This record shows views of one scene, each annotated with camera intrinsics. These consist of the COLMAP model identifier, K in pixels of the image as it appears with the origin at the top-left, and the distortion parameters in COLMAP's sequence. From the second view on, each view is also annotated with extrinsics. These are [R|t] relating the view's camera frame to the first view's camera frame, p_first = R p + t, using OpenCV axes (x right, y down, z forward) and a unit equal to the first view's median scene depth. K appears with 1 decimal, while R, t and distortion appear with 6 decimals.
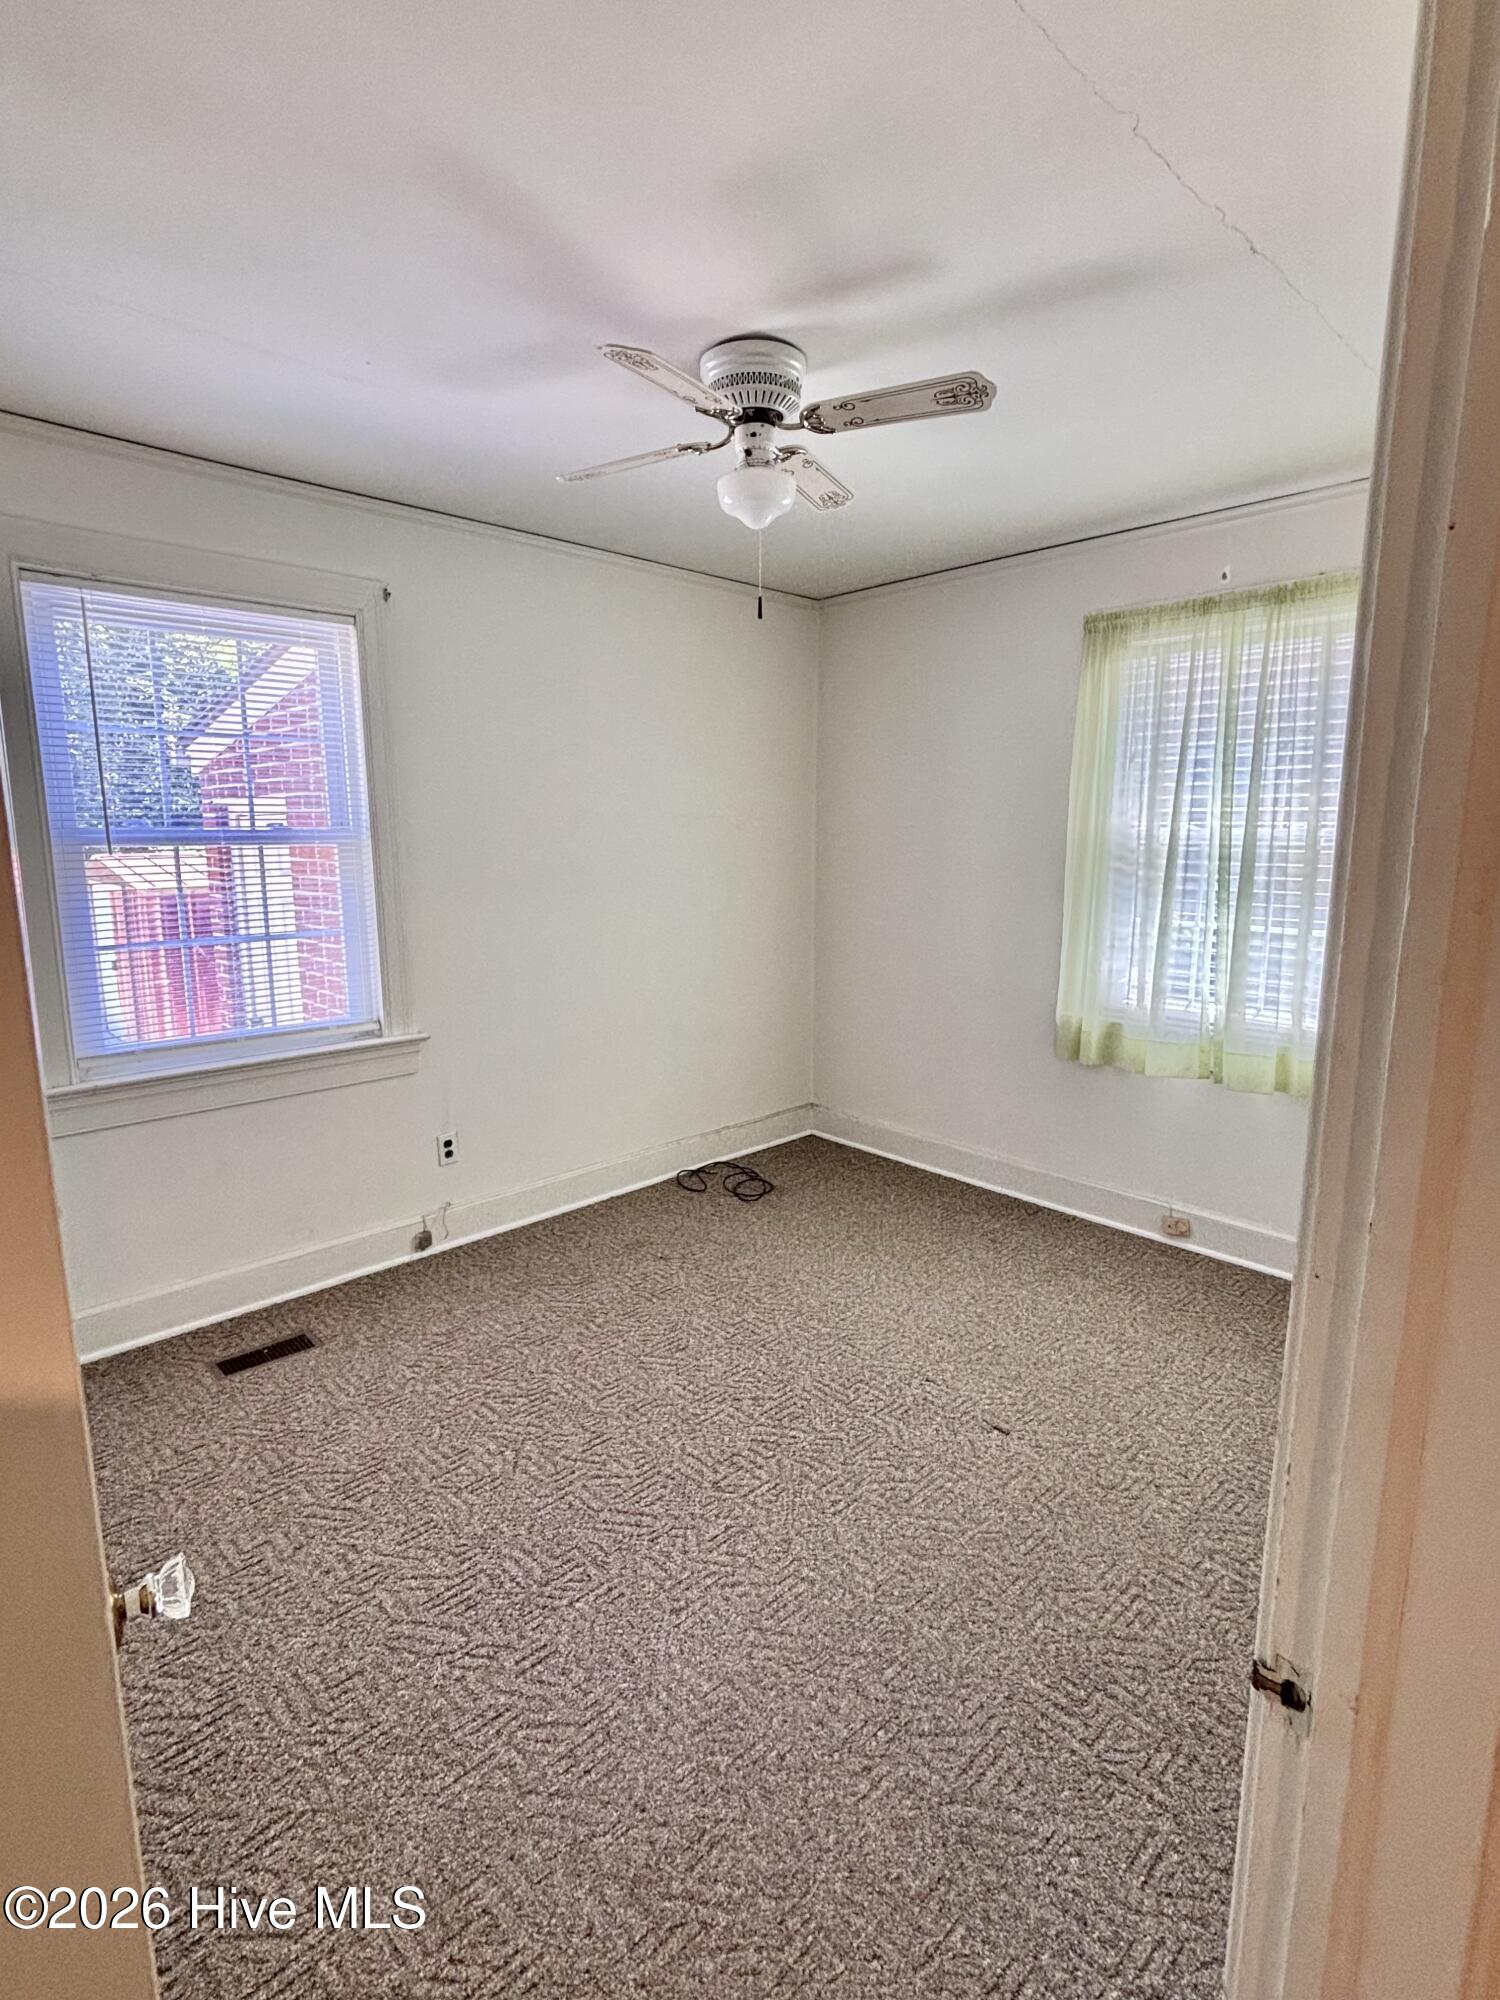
lens RADIAL K [[984.7, 0, 752.0], [0, 984.7, 998.1], [0, 0, 1]] dist [-0.001867, -0.000897]
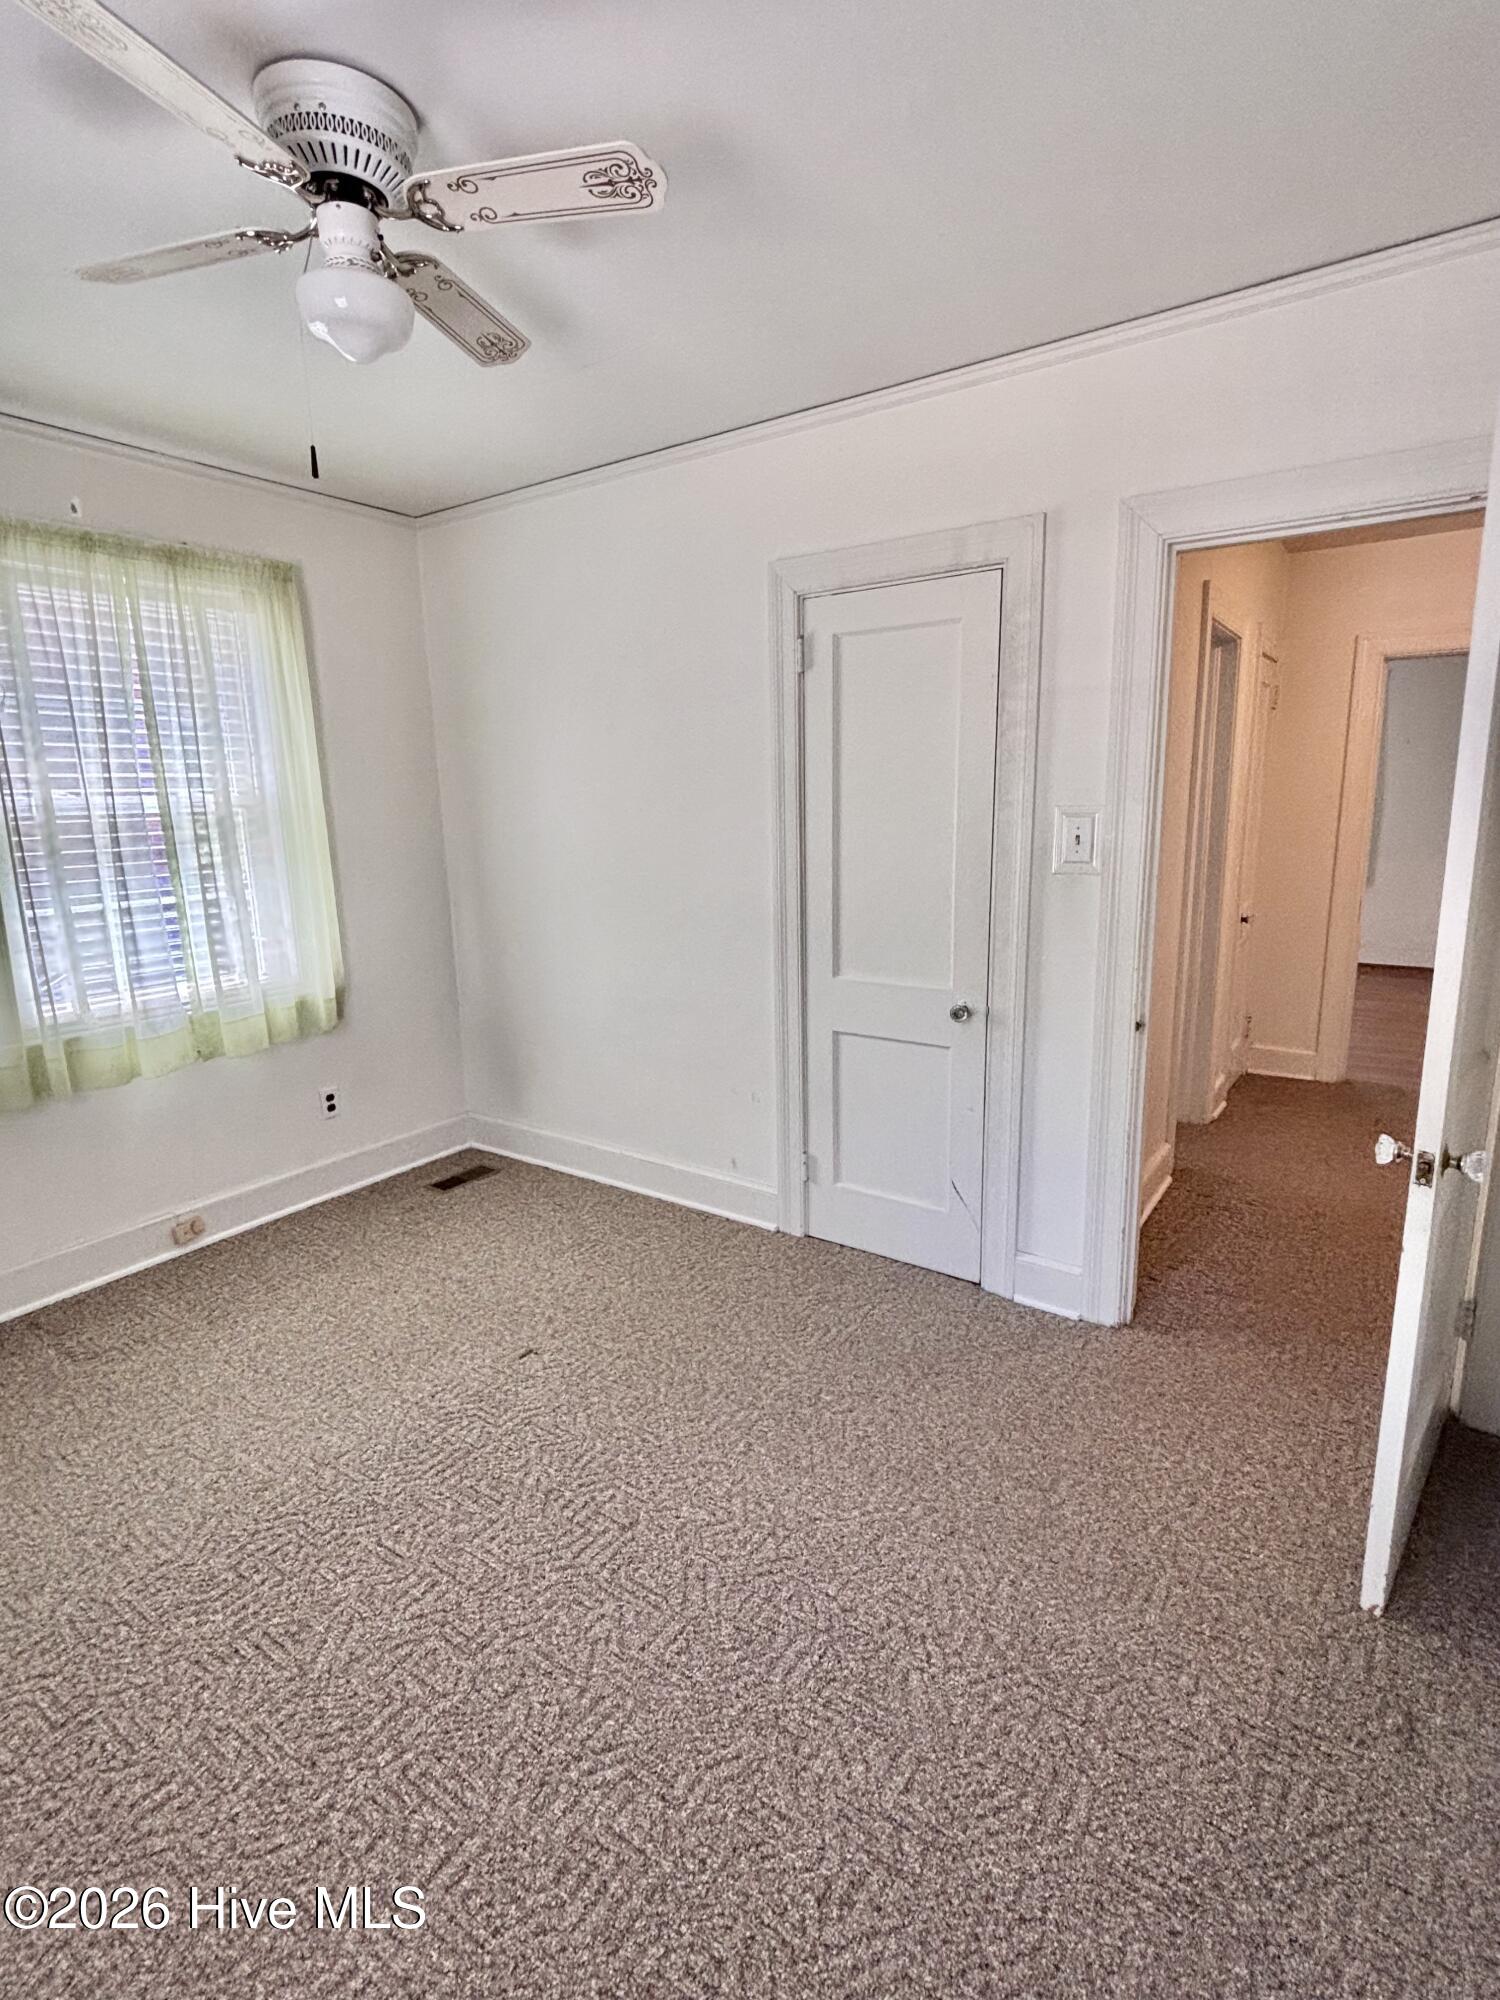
lens RADIAL K [[984.7, 0, 752.9], [0, 984.7, 997.9], [0, 0, 1]] dist [-0.001867, -0.000897]
pose [[-0.187904, -0.203935, 0.960782, -0.572360], [0.190172, 0.952141, 0.239293, -0.106597], [-0.963601, 0.227678, -0.140128, 0.638535]]
